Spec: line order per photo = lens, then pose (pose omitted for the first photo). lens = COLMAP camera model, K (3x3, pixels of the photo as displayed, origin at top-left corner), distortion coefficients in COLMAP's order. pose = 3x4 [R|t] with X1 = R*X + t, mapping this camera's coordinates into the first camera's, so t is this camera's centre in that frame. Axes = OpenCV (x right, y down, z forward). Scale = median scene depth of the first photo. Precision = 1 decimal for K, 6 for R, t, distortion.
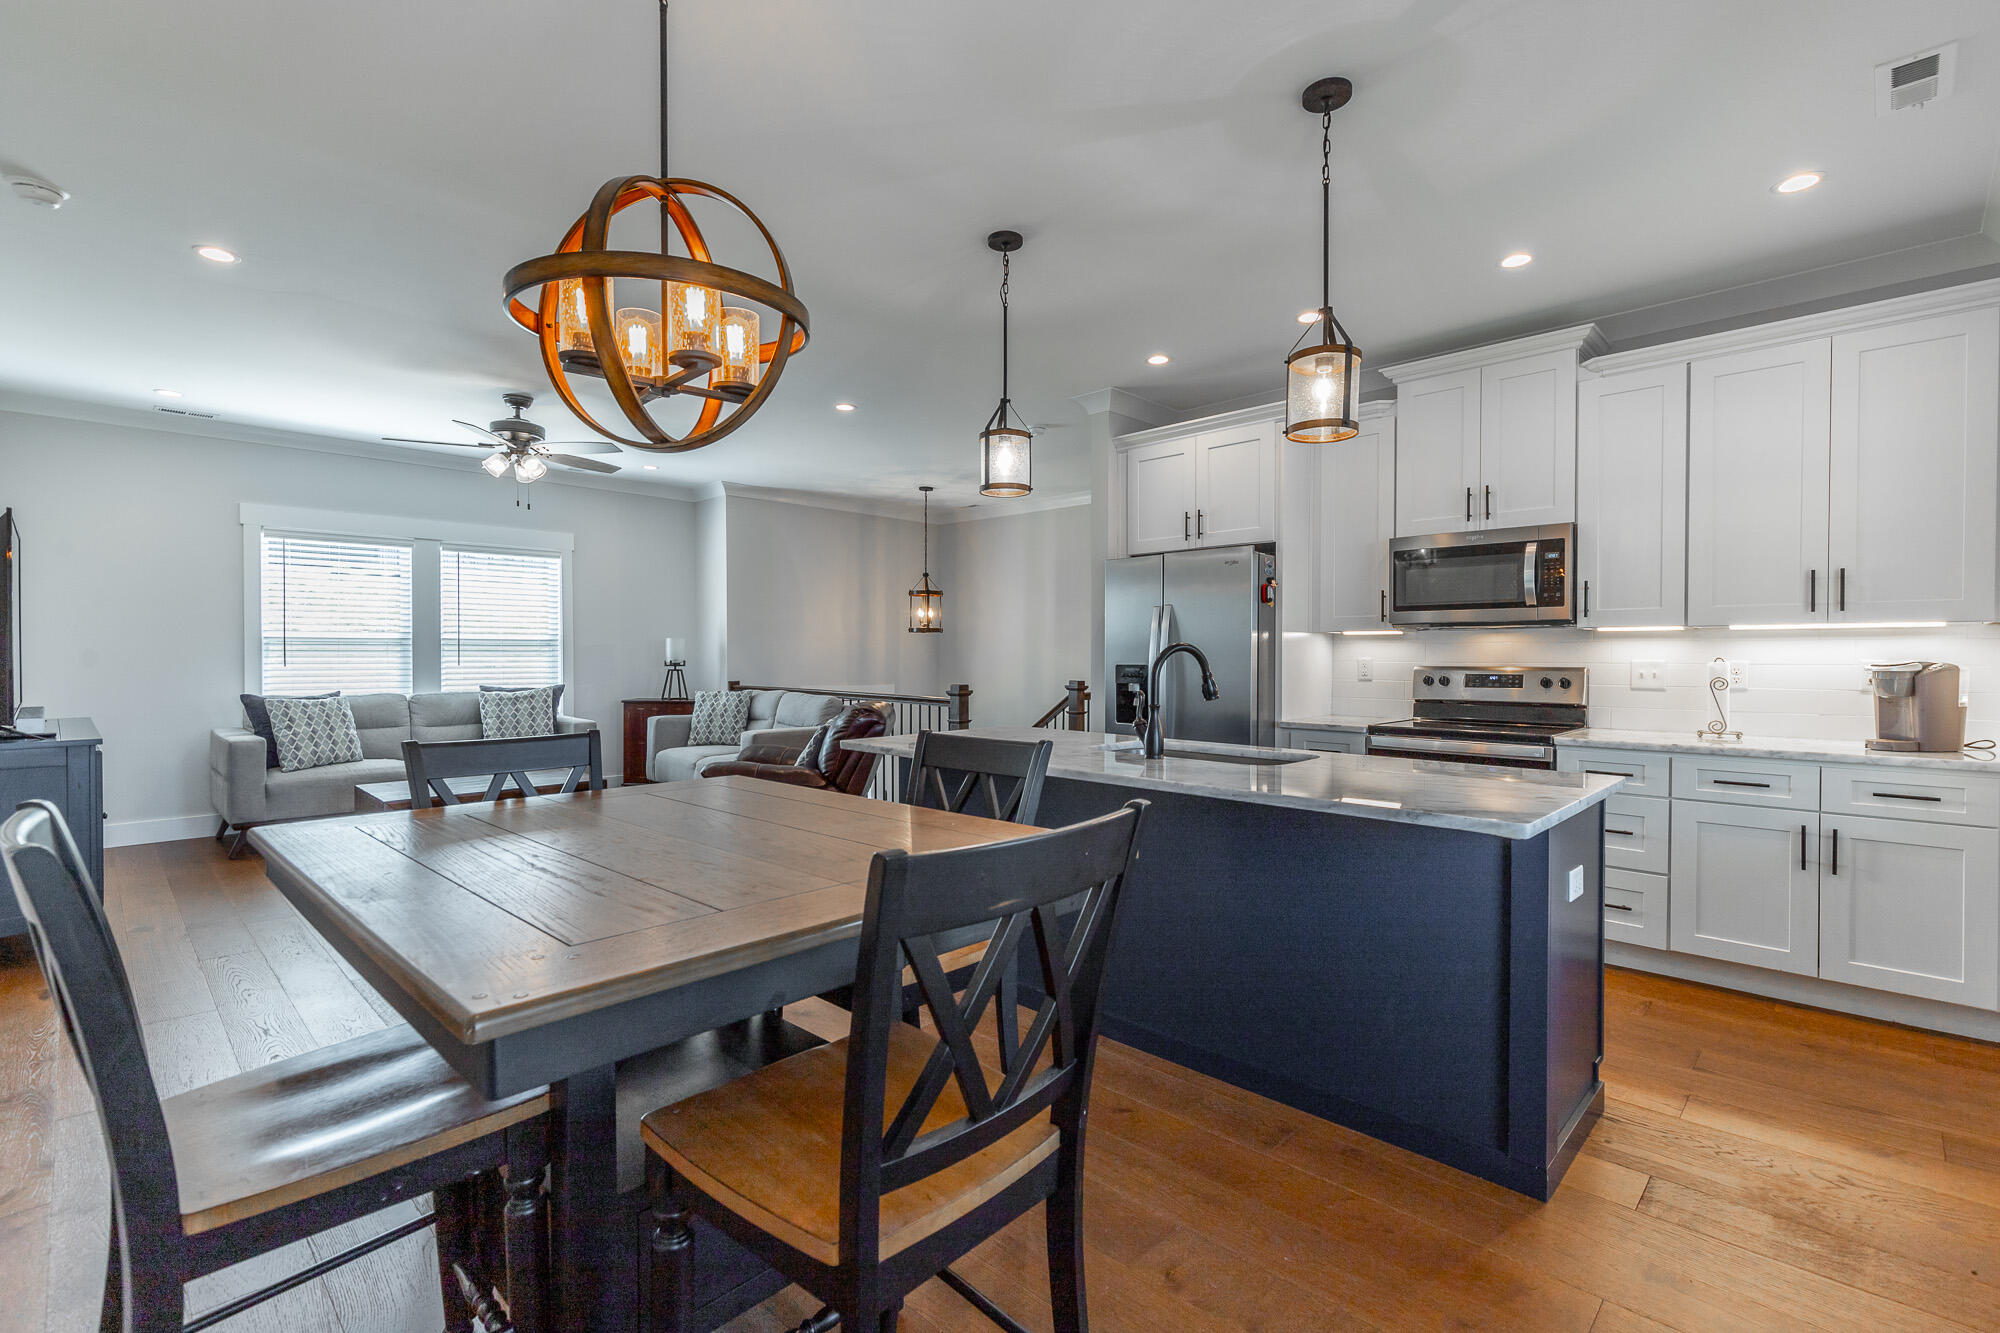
lens RADIAL K [[900.3, 0, 993.1], [0, 900.3, 667.9], [0, 0, 1]] dist [0.006391, -0.001737]
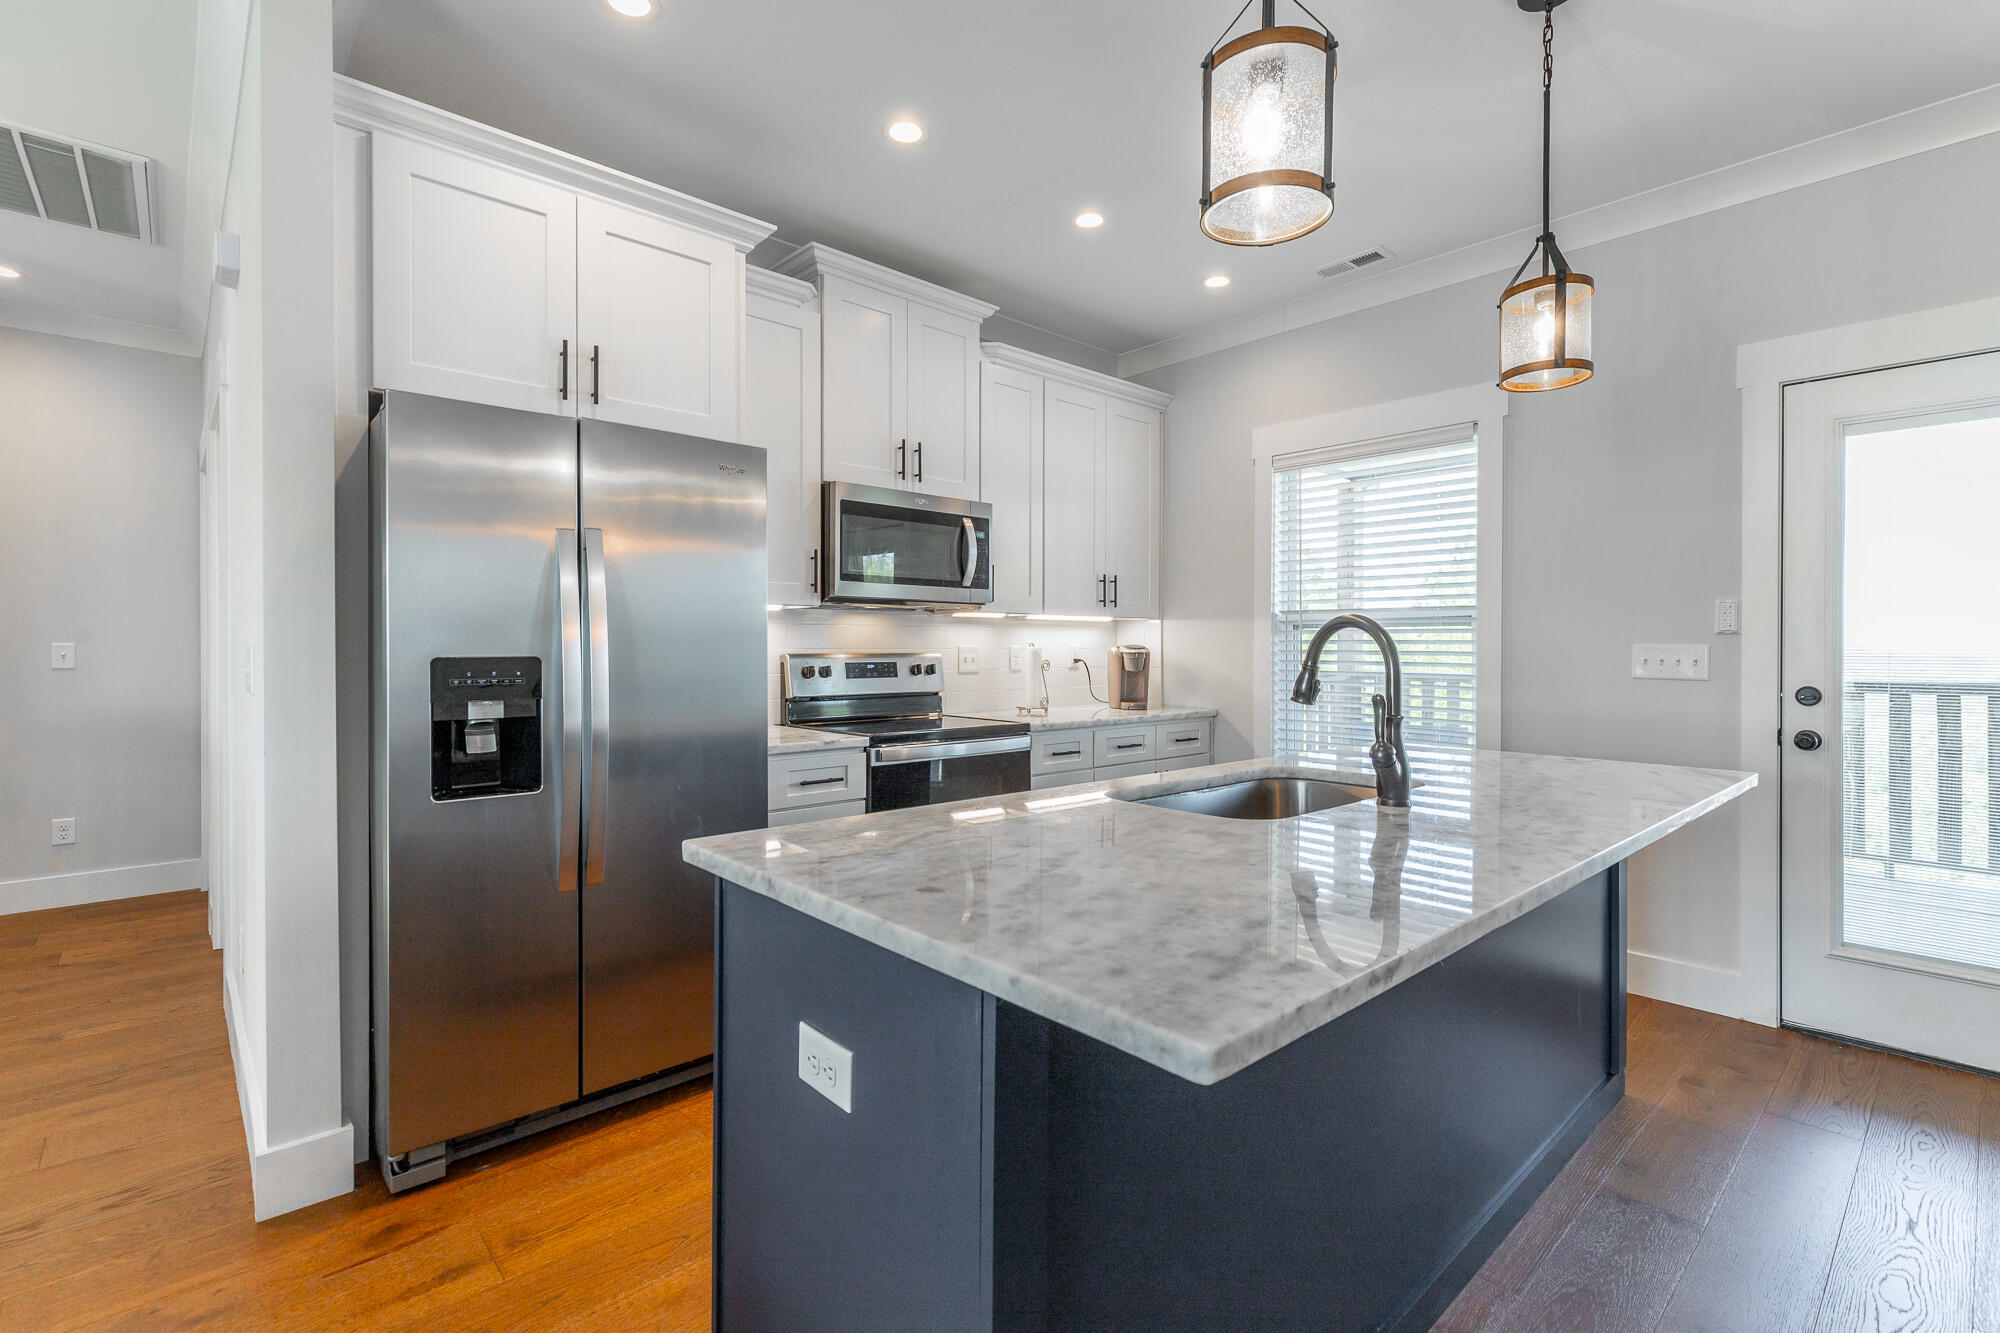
lens RADIAL K [[900.3, 0, 1006.2], [0, 900.3, 656.2], [0, 0, 1]] dist [0.006391, -0.001737]
pose [[0.050074, -0.012856, 0.998663, -0.304860], [0.010604, 0.999868, 0.012340, -0.007935], [-0.998689, 0.009972, 0.050204, 0.862761]]
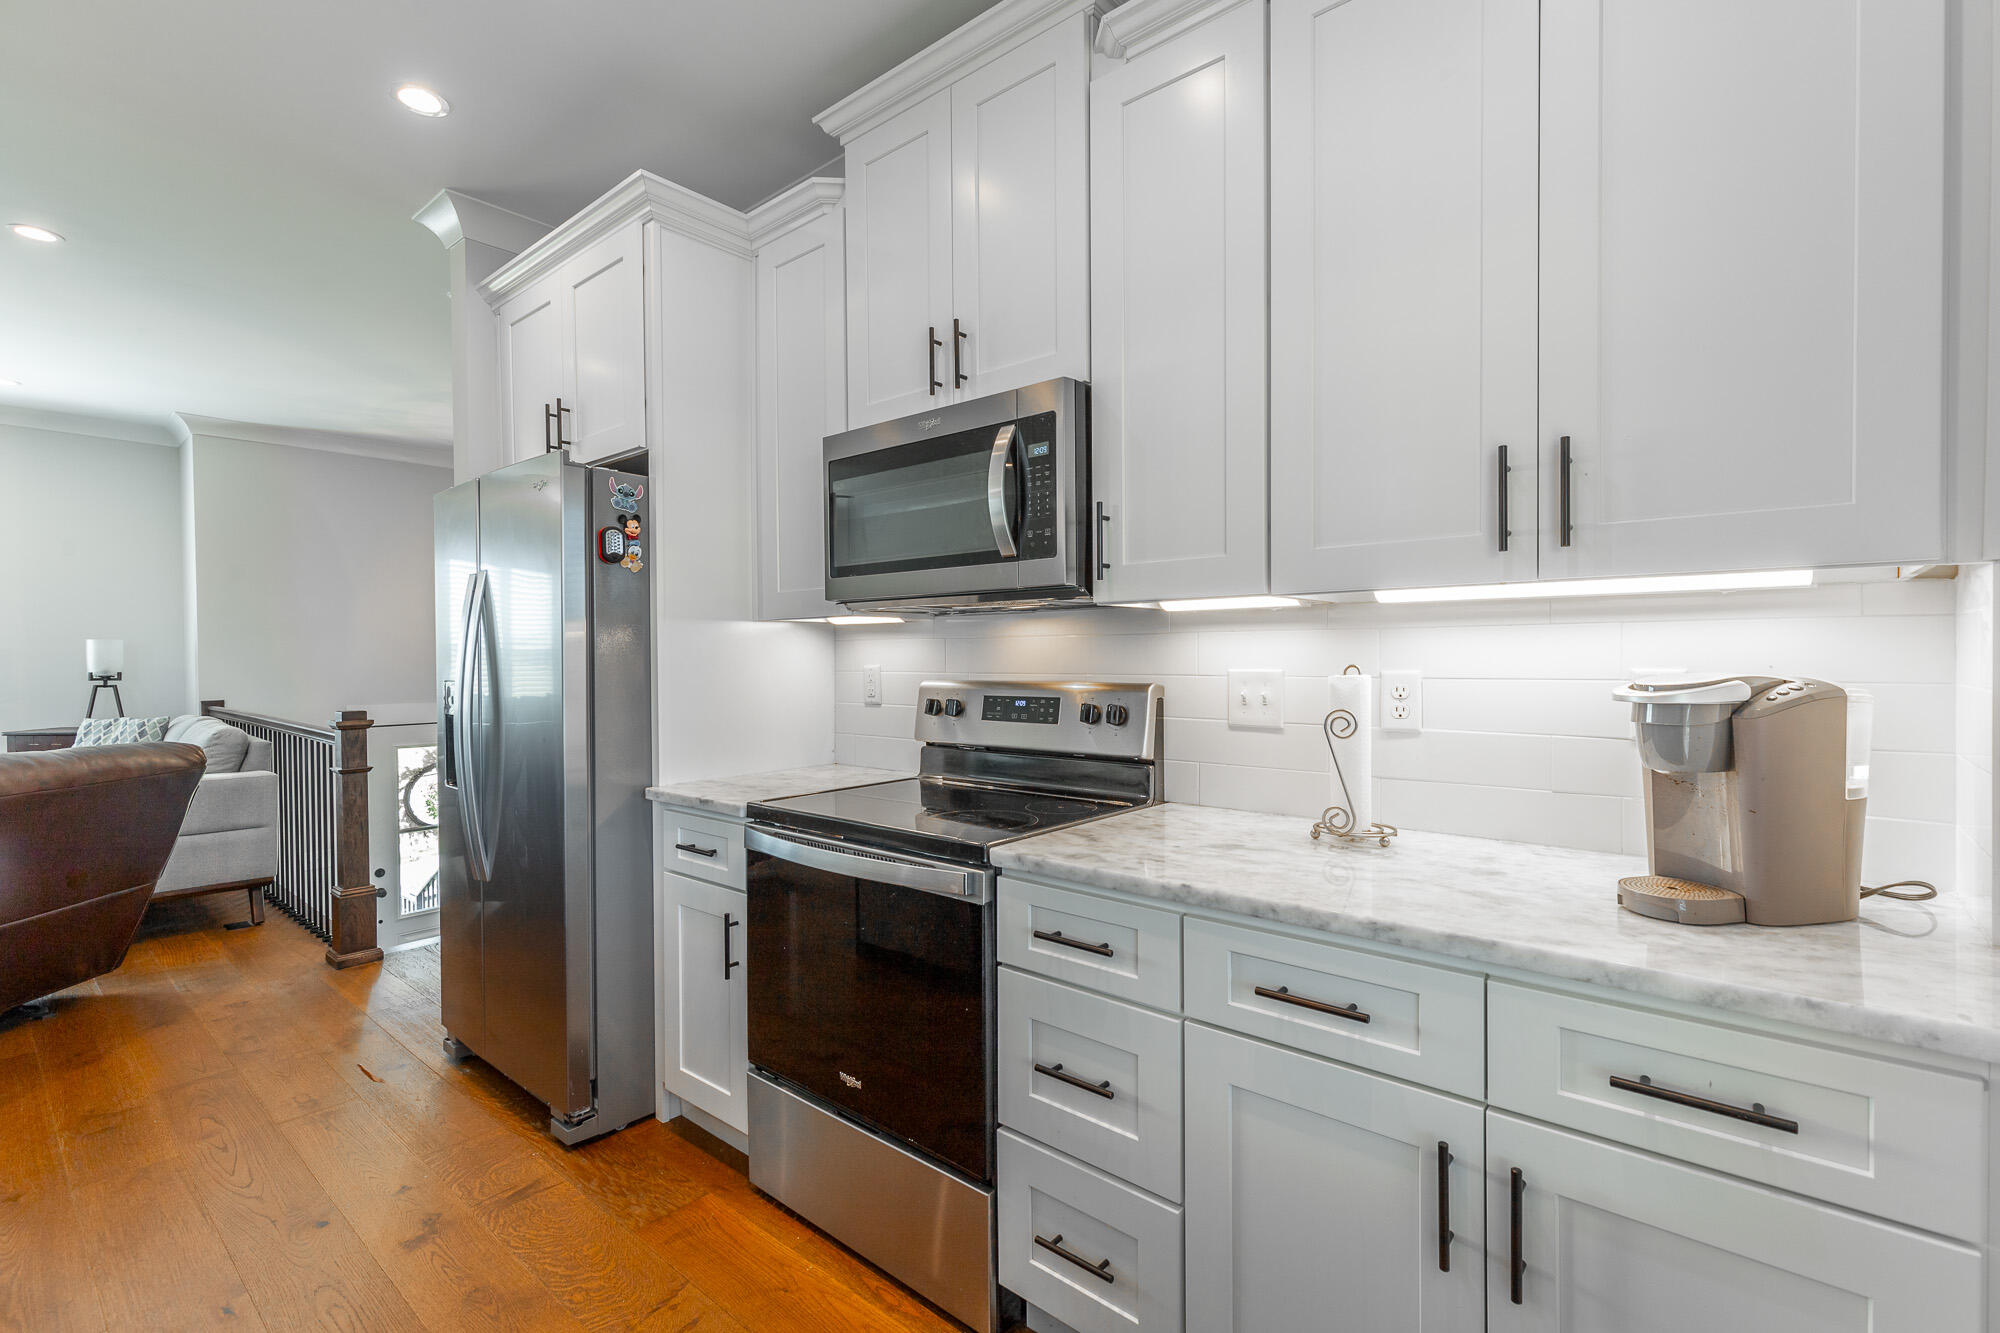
lens RADIAL K [[900.3, 0, 996.5], [0, 900.3, 671.1], [0, 0, 1]] dist [0.006391, -0.001737]
pose [[0.997279, -0.009449, 0.073108, 0.523653], [0.009201, 0.999951, 0.003721, -0.010277], [-0.073140, -0.003038, 0.997317, 0.495380]]
